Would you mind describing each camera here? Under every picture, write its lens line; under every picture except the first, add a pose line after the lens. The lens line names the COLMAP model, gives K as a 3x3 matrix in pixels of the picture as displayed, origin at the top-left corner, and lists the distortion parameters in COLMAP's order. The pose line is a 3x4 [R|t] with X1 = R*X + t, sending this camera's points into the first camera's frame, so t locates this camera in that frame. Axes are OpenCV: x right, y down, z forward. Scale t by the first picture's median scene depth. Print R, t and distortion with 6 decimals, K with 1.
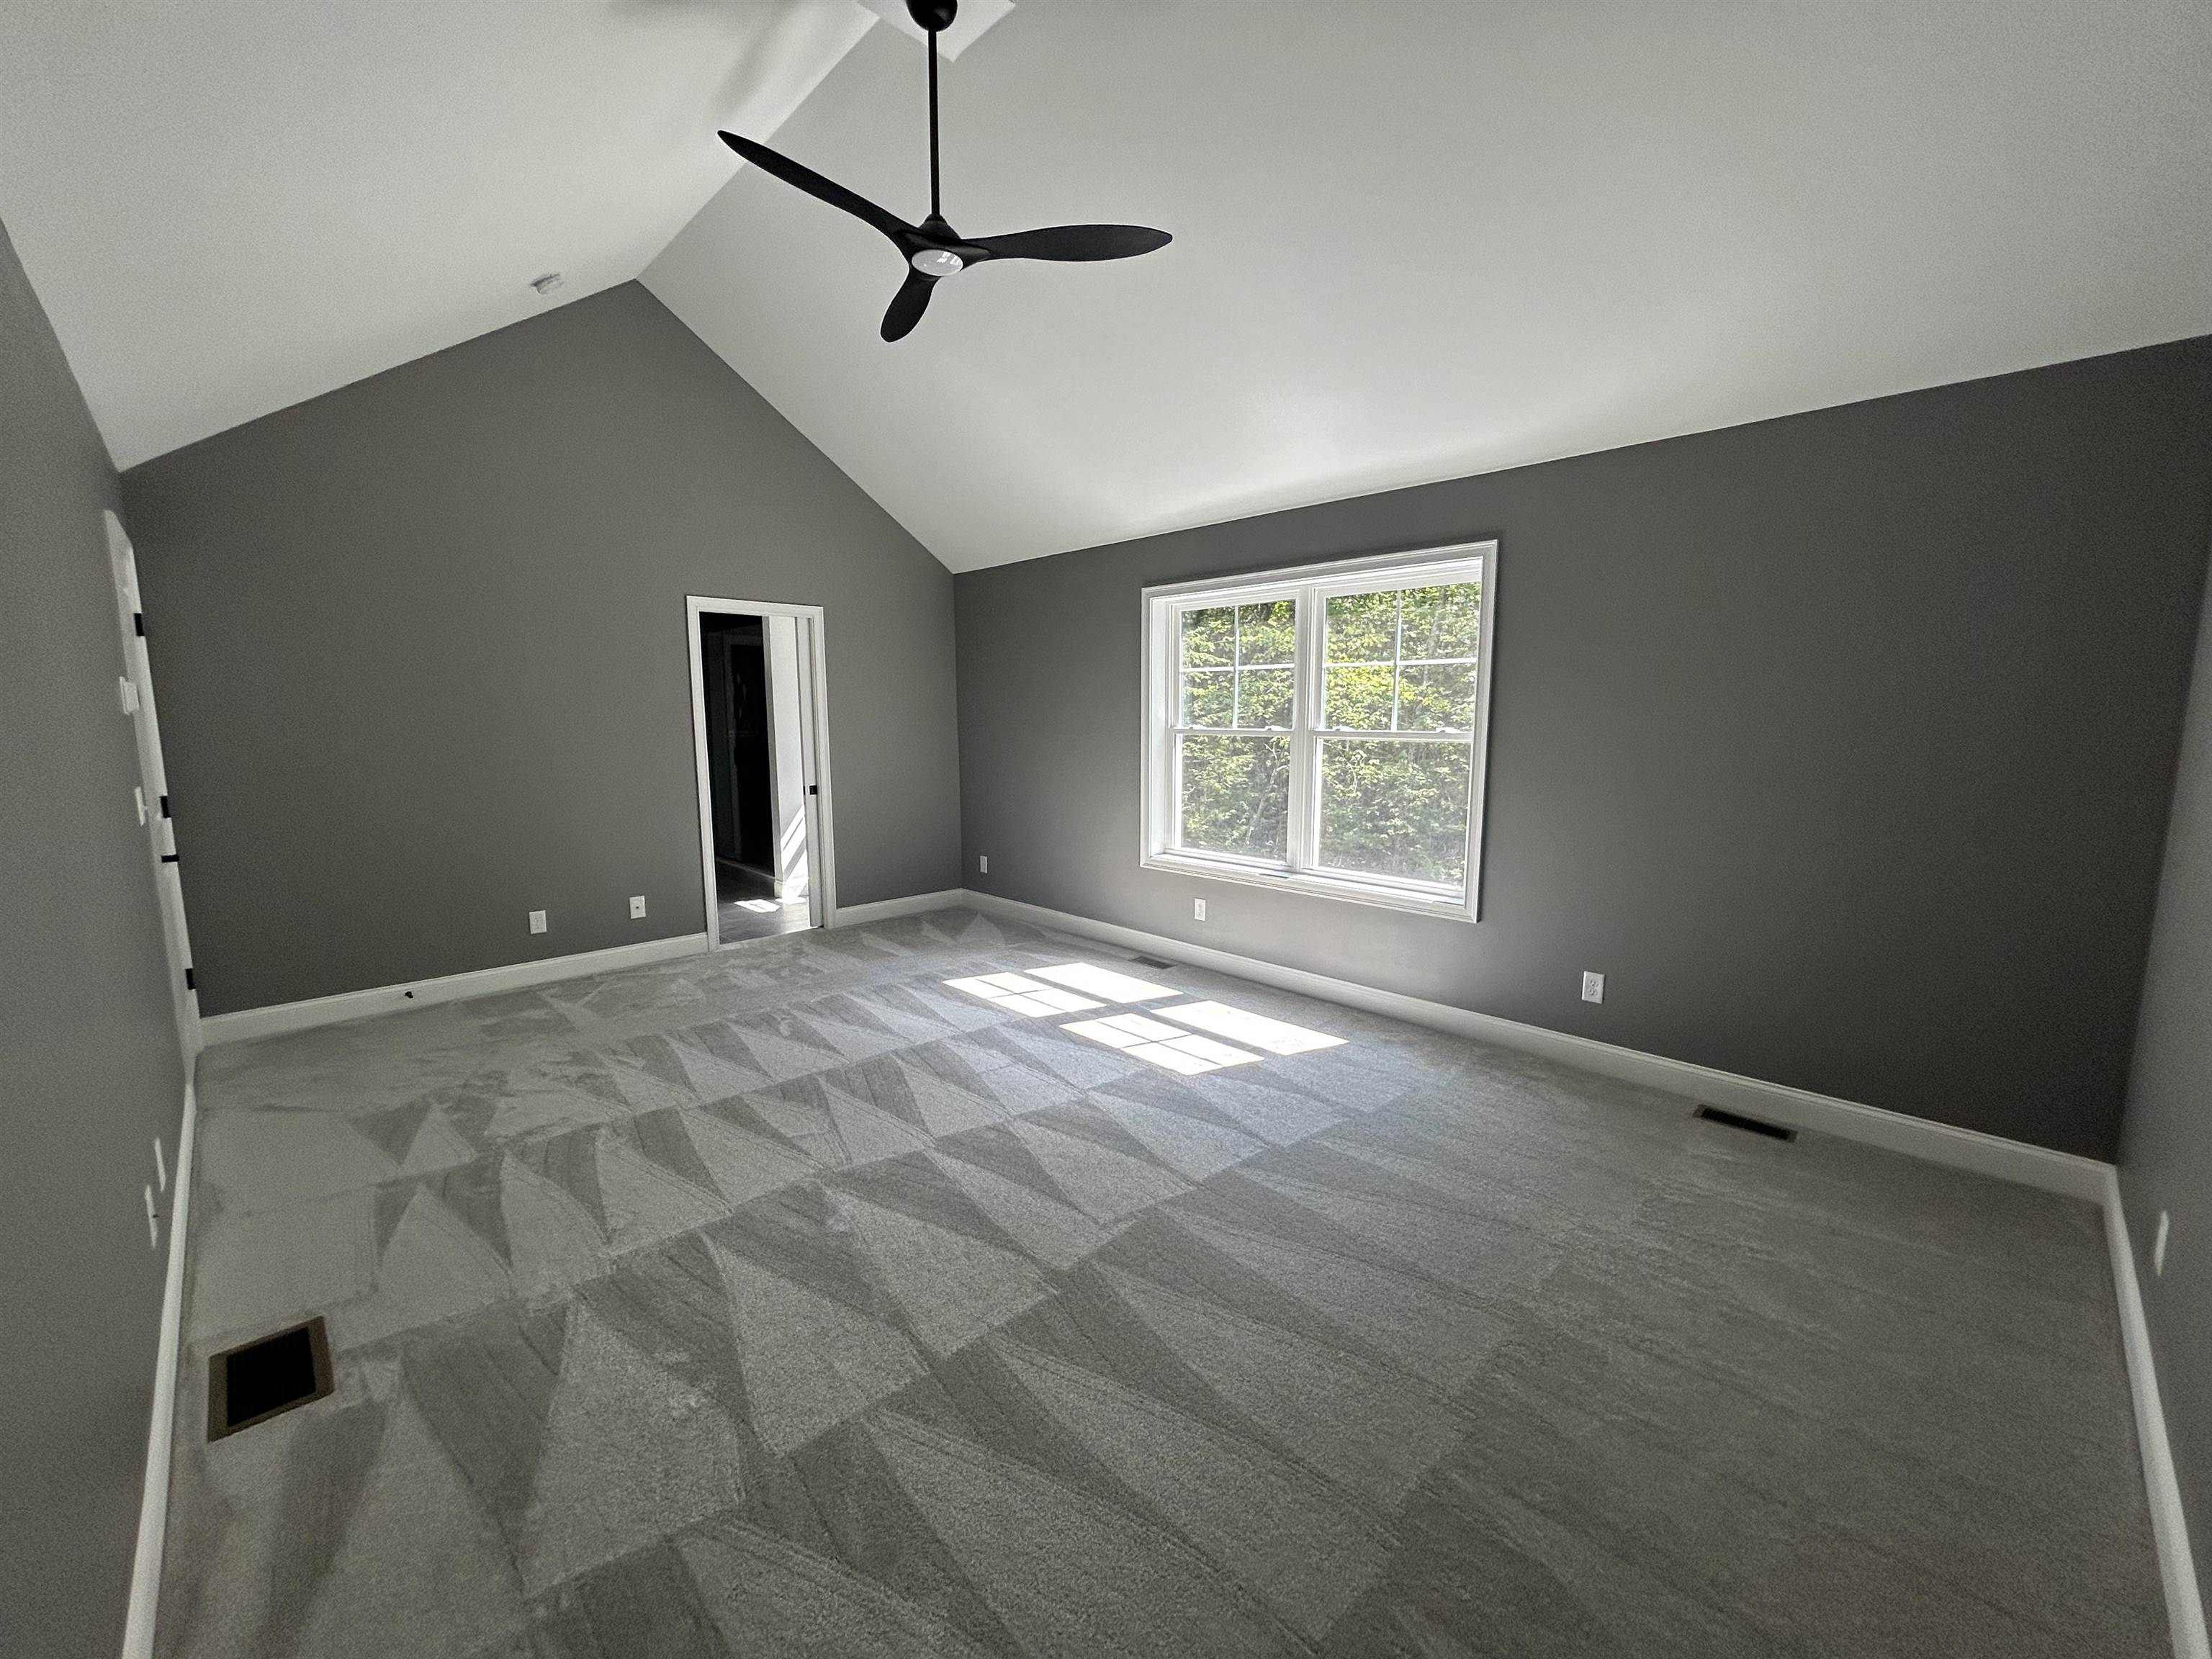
lens RADIAL K [[891.2, 0, 1115.8], [0, 891.2, 825.7], [0, 0, 1]] dist [-0.002602, 0.002120]
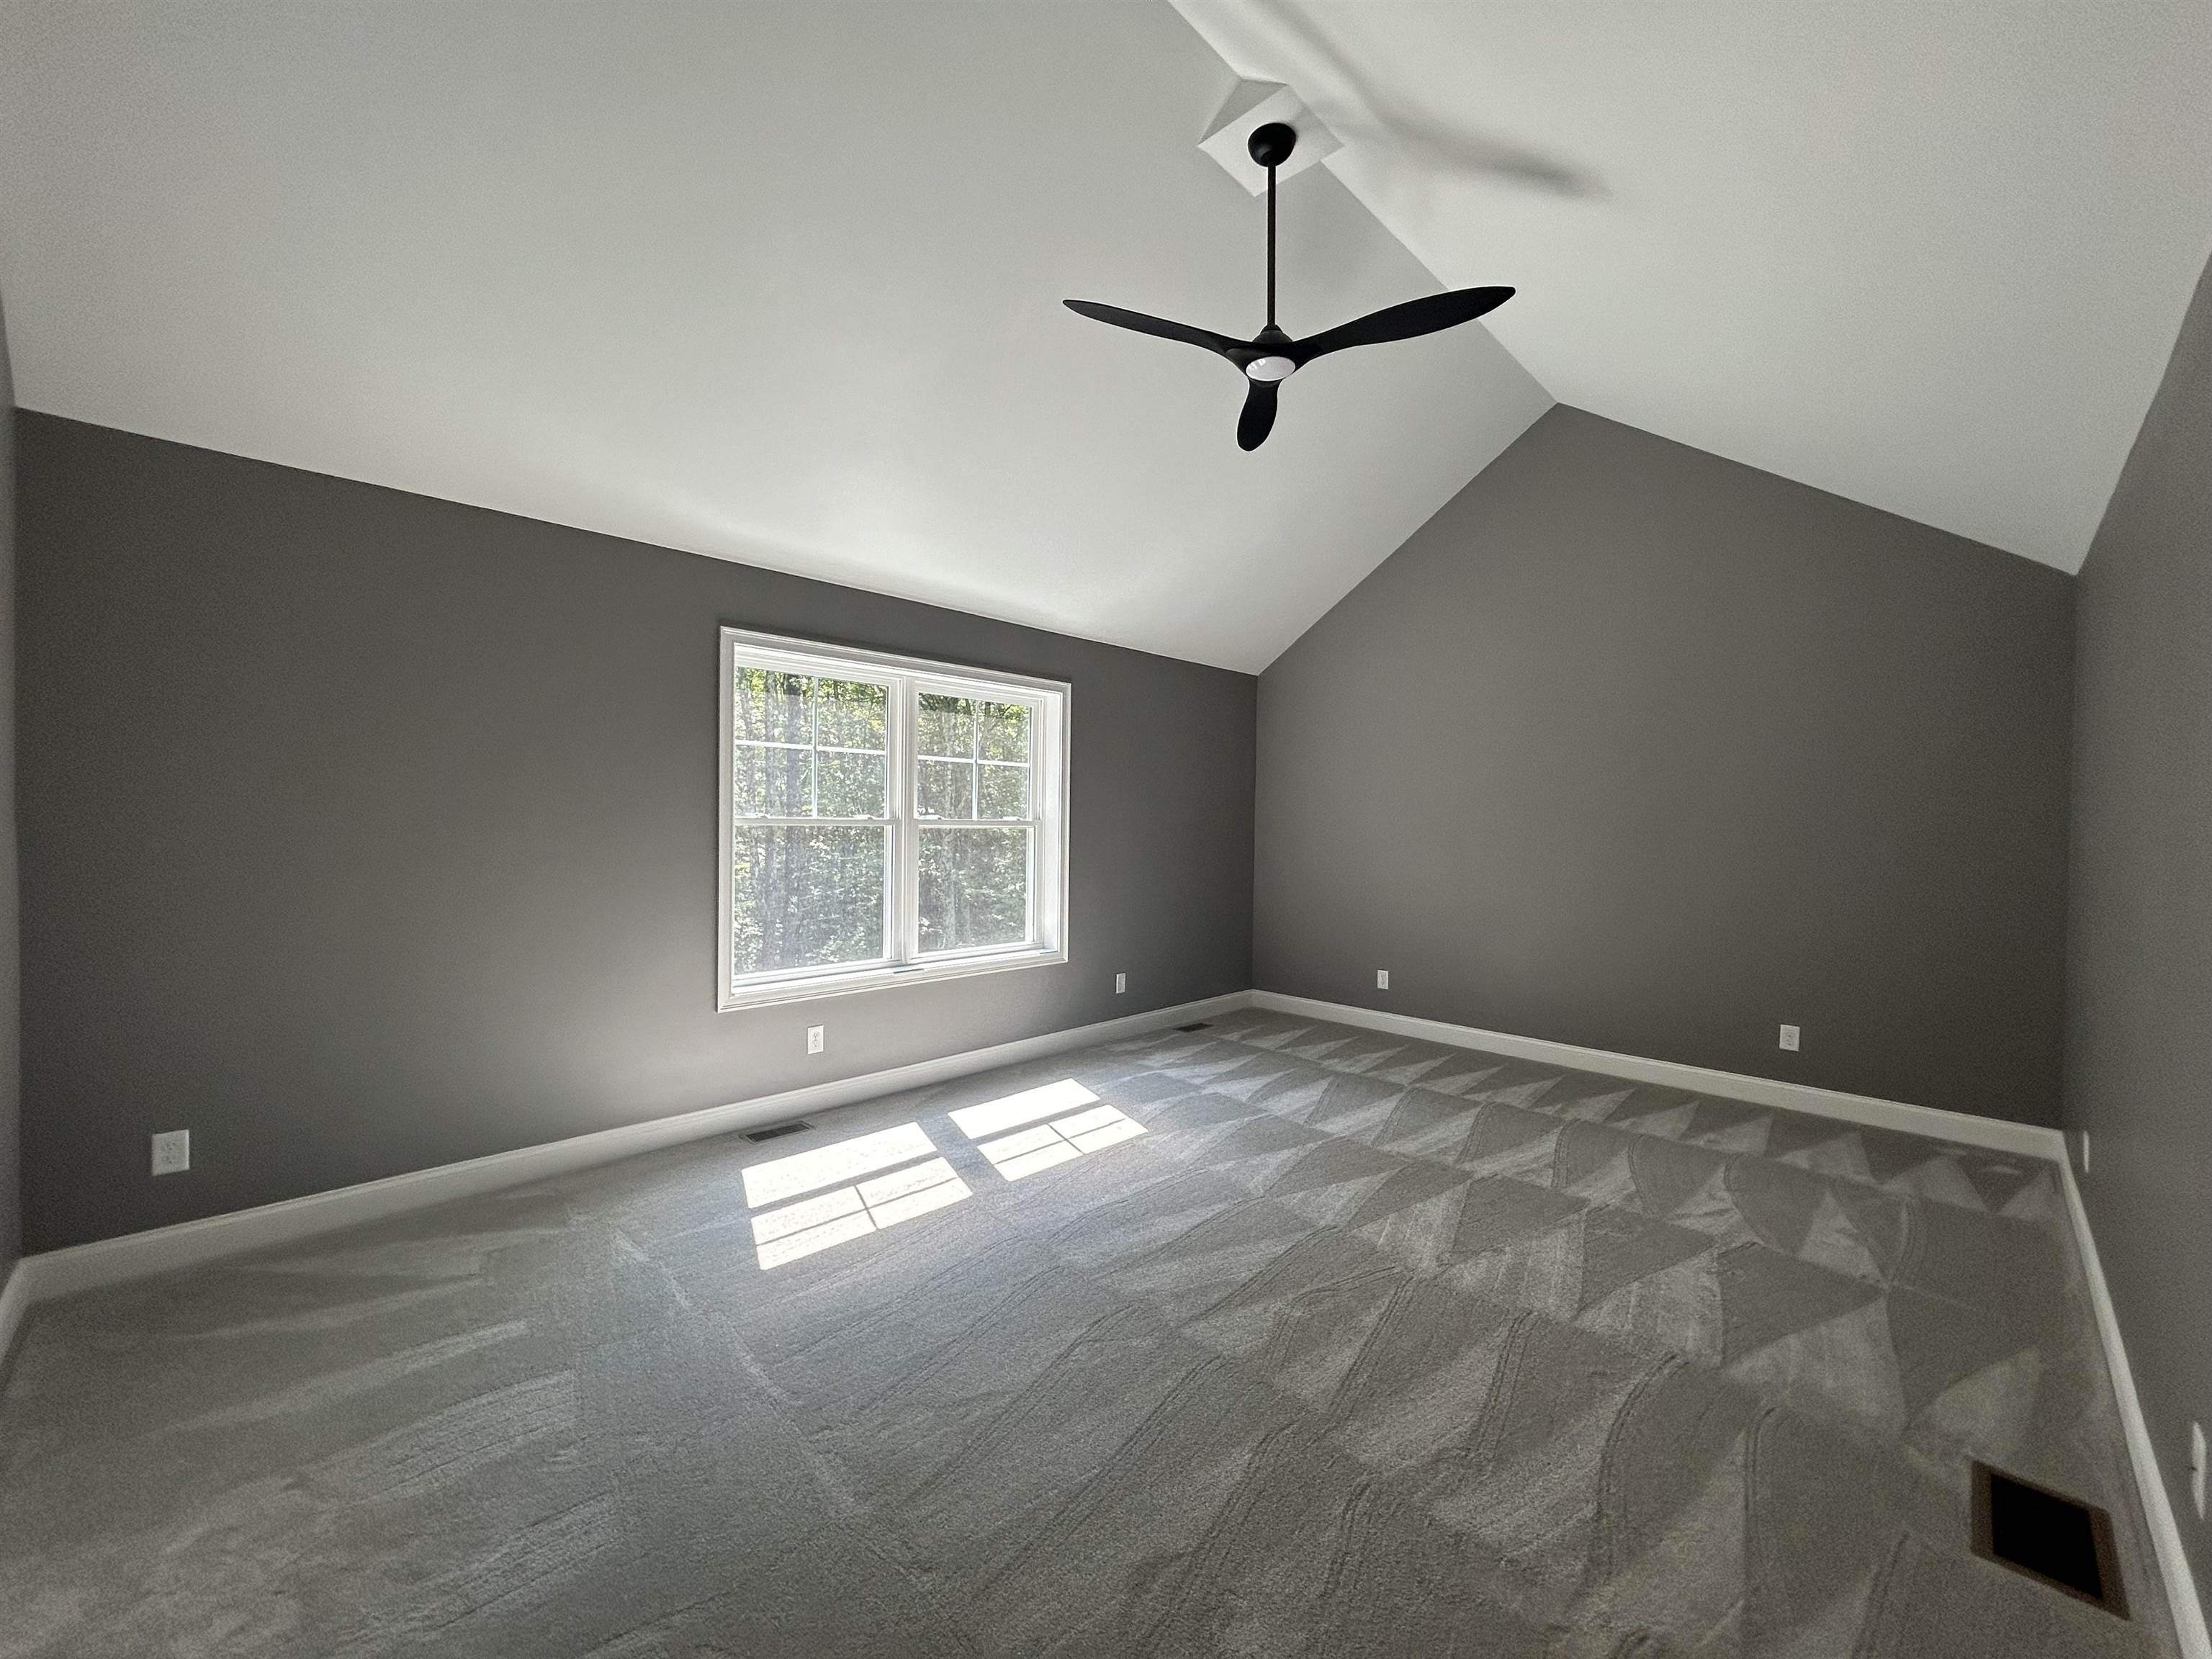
lens RADIAL K [[891.2, 0, 1103.0], [0, 891.2, 829.5], [0, 0, 1]] dist [-0.002602, 0.002120]
pose [[-0.017707, -0.017619, 0.999688, -0.786985], [0.106145, 0.994161, 0.019402, -0.092190], [-0.994193, 0.106456, -0.015733, 0.801843]]
